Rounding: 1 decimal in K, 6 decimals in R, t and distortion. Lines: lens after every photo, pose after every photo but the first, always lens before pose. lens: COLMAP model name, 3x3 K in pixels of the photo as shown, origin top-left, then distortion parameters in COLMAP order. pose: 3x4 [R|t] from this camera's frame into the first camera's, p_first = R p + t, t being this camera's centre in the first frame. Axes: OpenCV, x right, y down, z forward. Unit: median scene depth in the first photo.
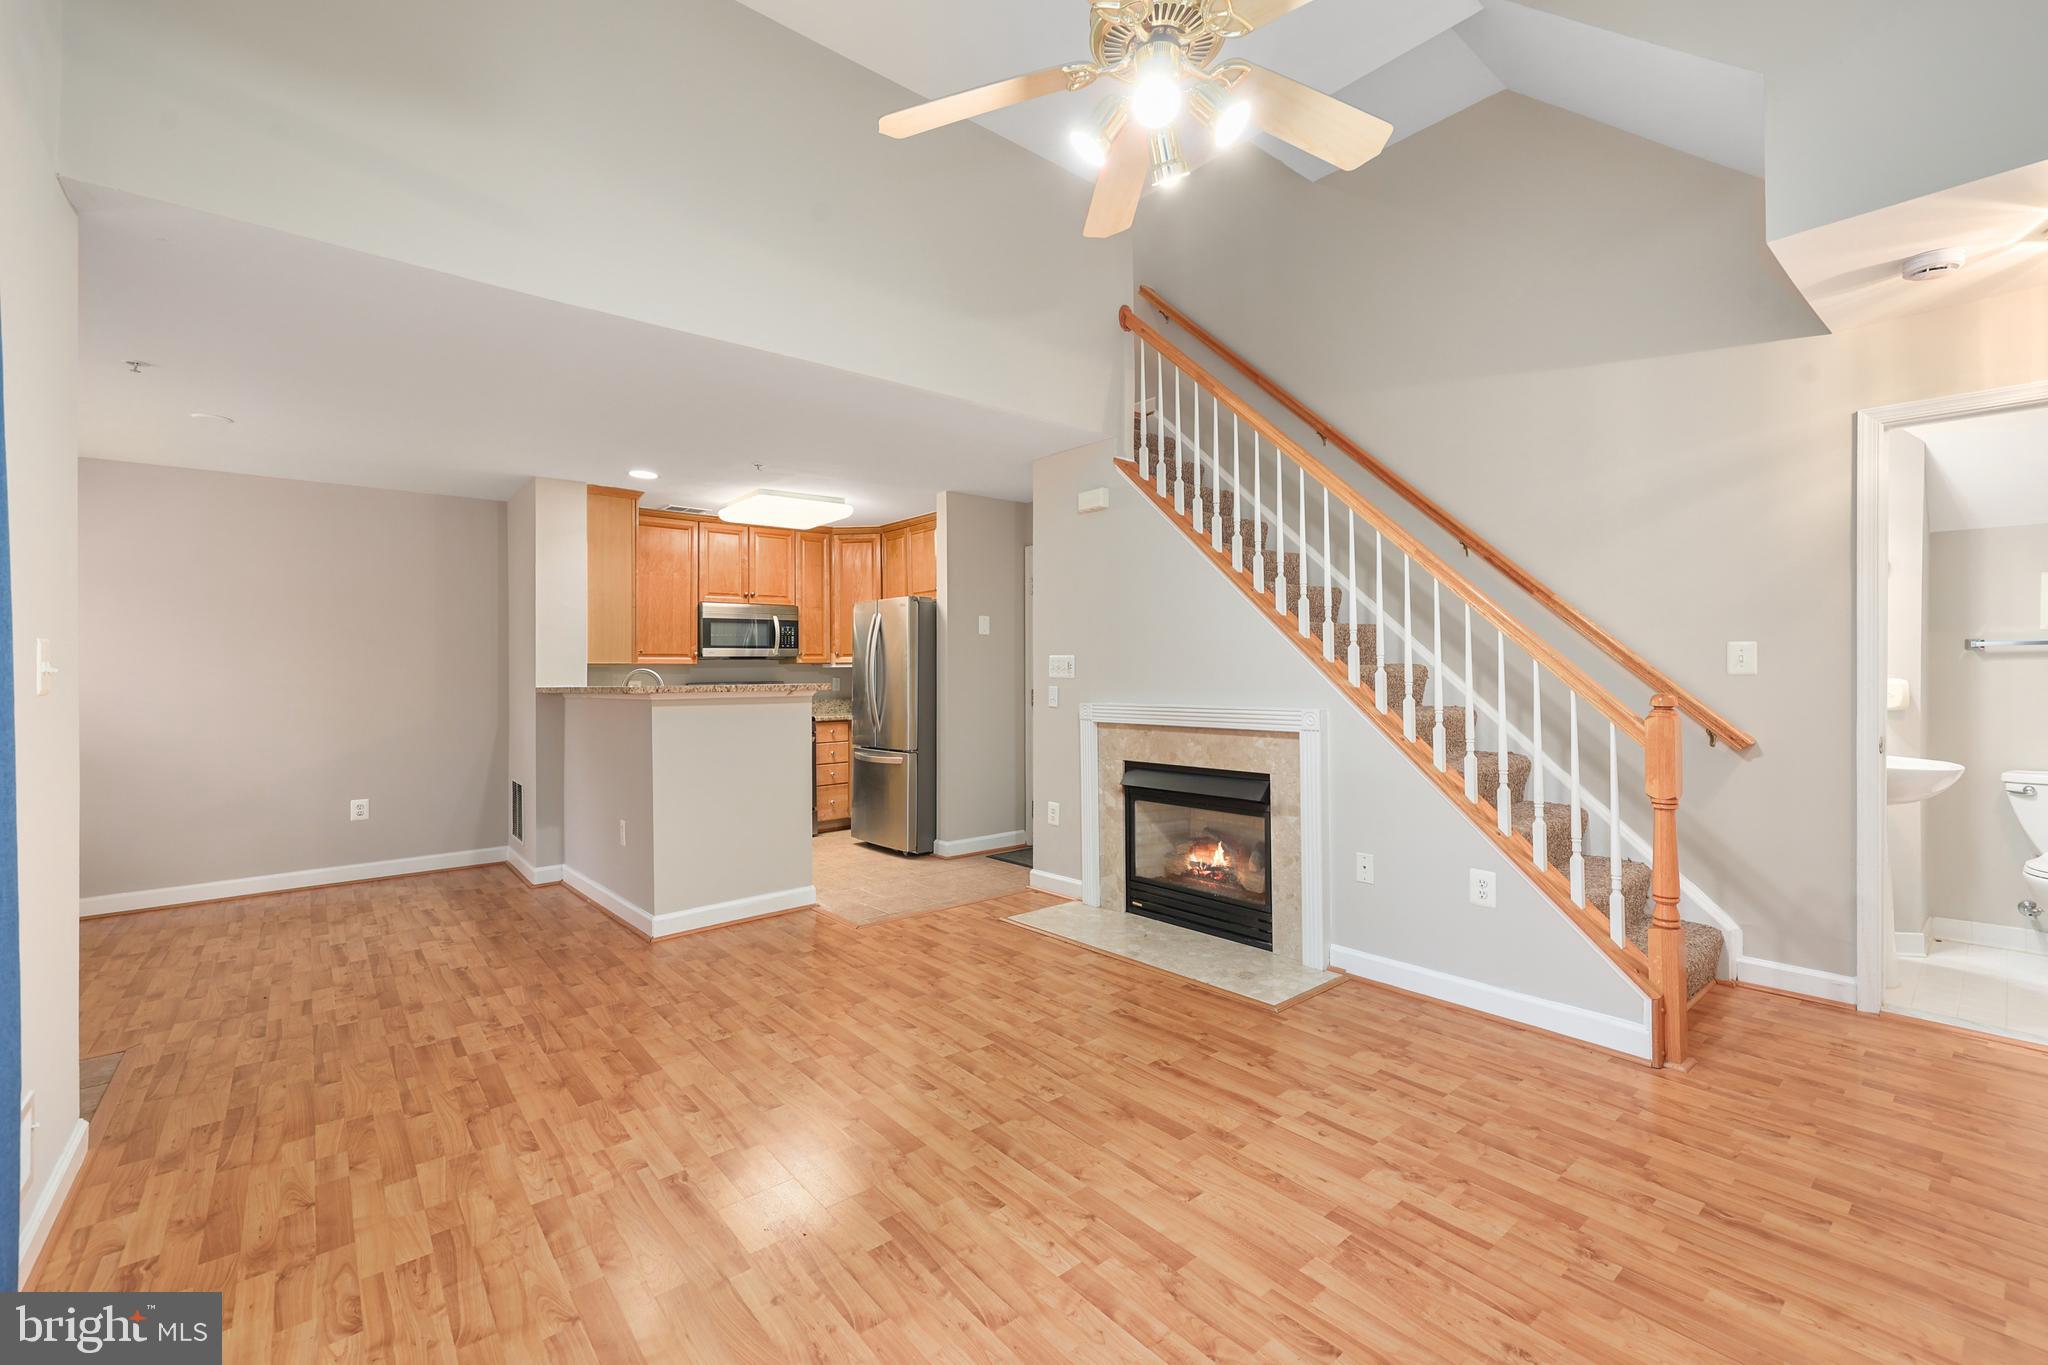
lens RADIAL K [[872.8, 0, 1021.8], [0, 872.8, 658.8], [0, 0, 1]] dist [0.003560, 0.000050]
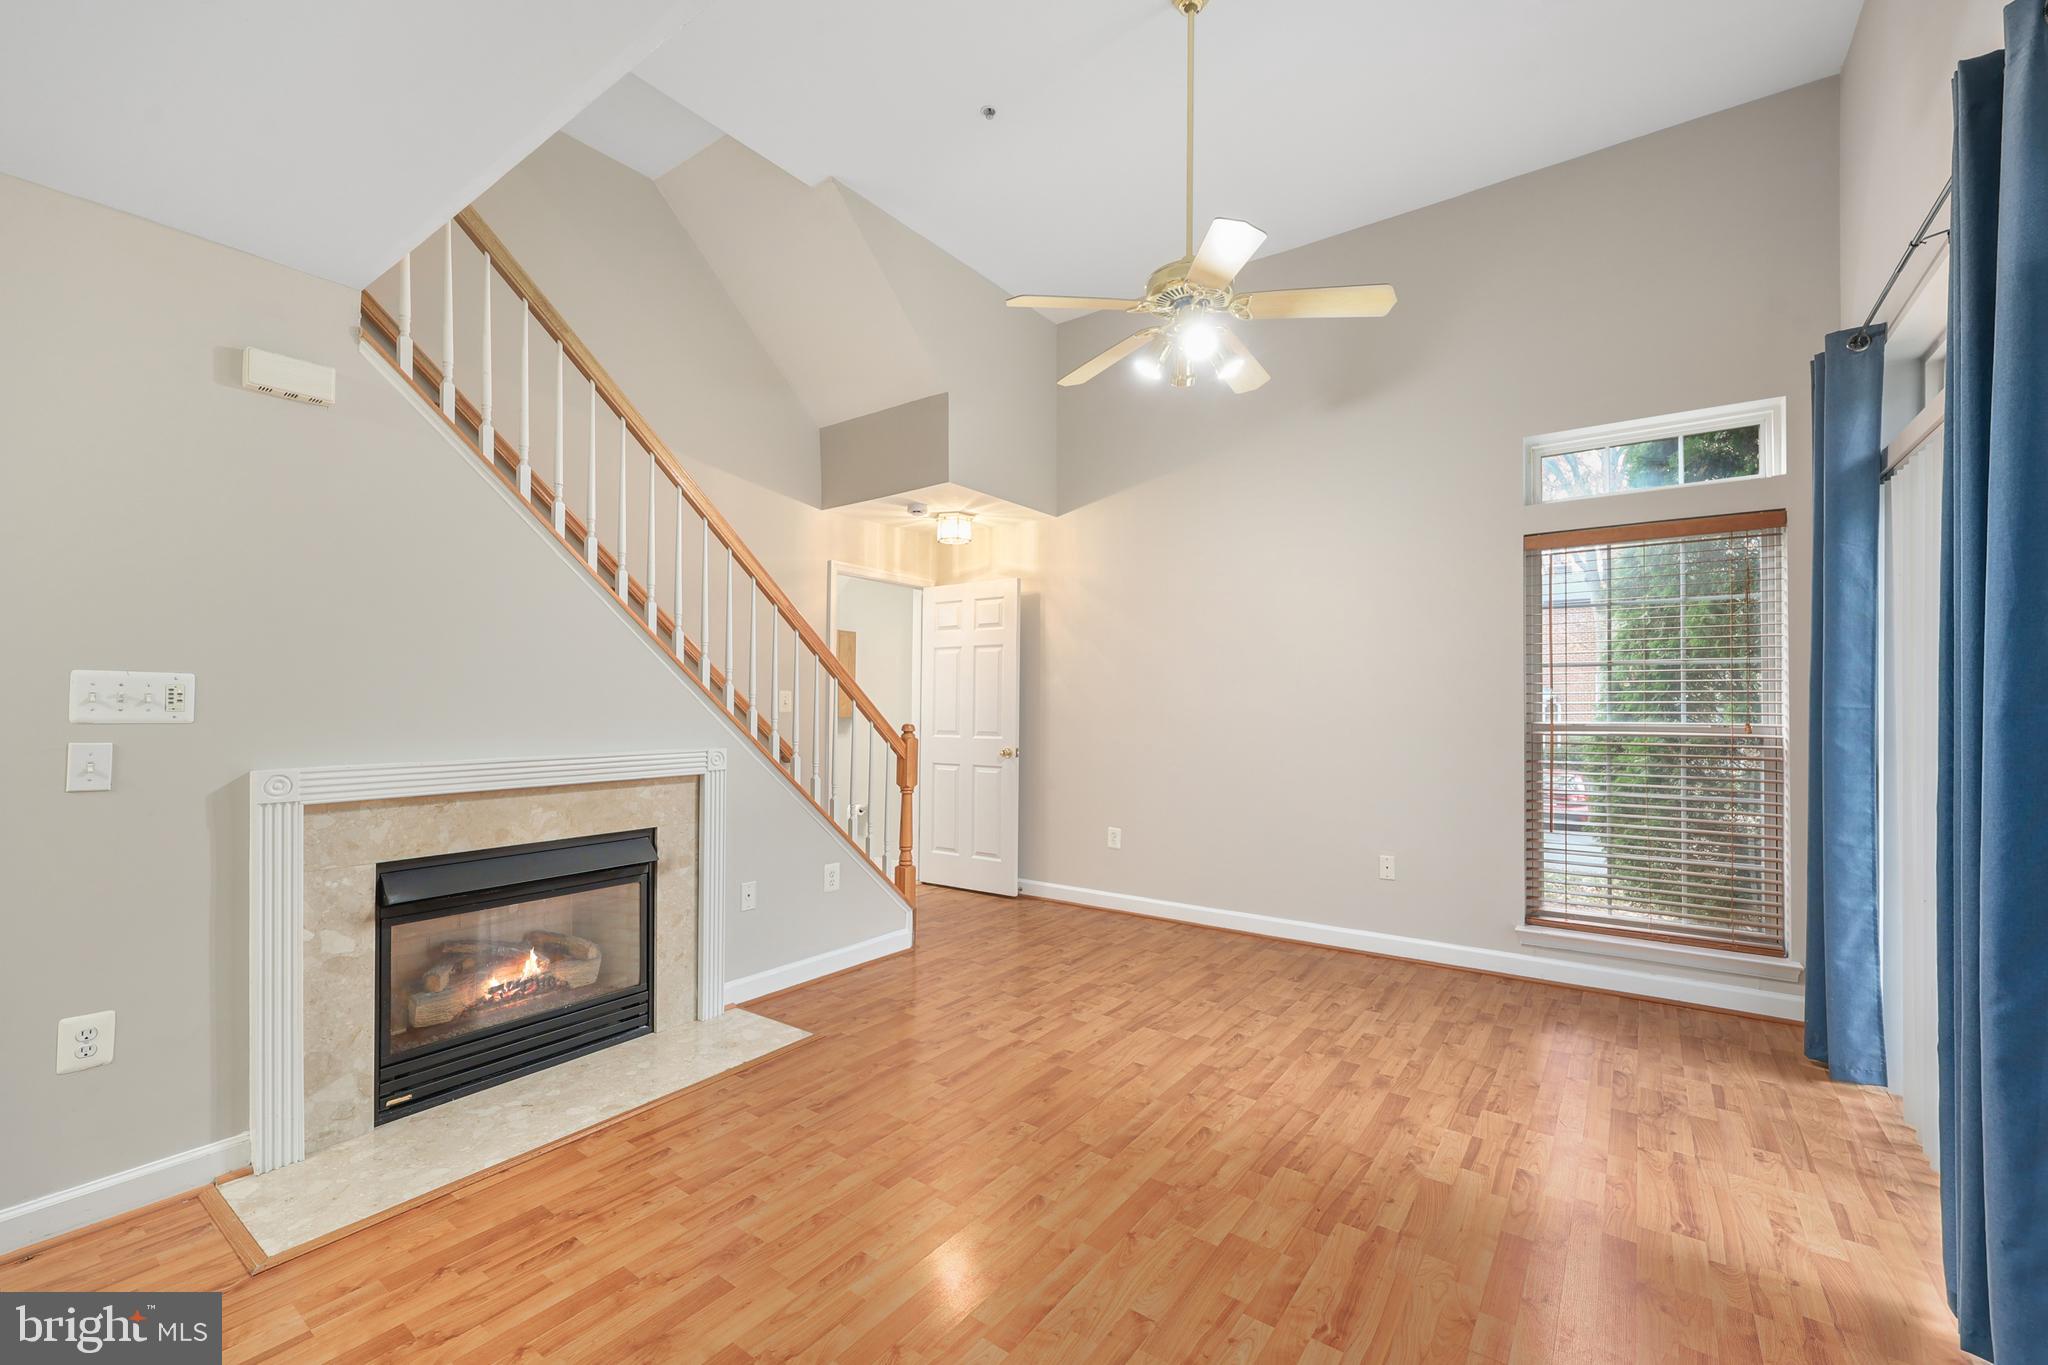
lens RADIAL K [[832.7, 0, 1046.3], [0, 832.7, 704.7], [0, 0, 1]] dist [0.002022, 0.000216]
pose [[-0.258342, 0.010273, 0.965999, -0.651294], [-0.011714, 0.999837, -0.013766, 0.017332], [-0.965983, -0.014871, -0.258179, 0.884388]]
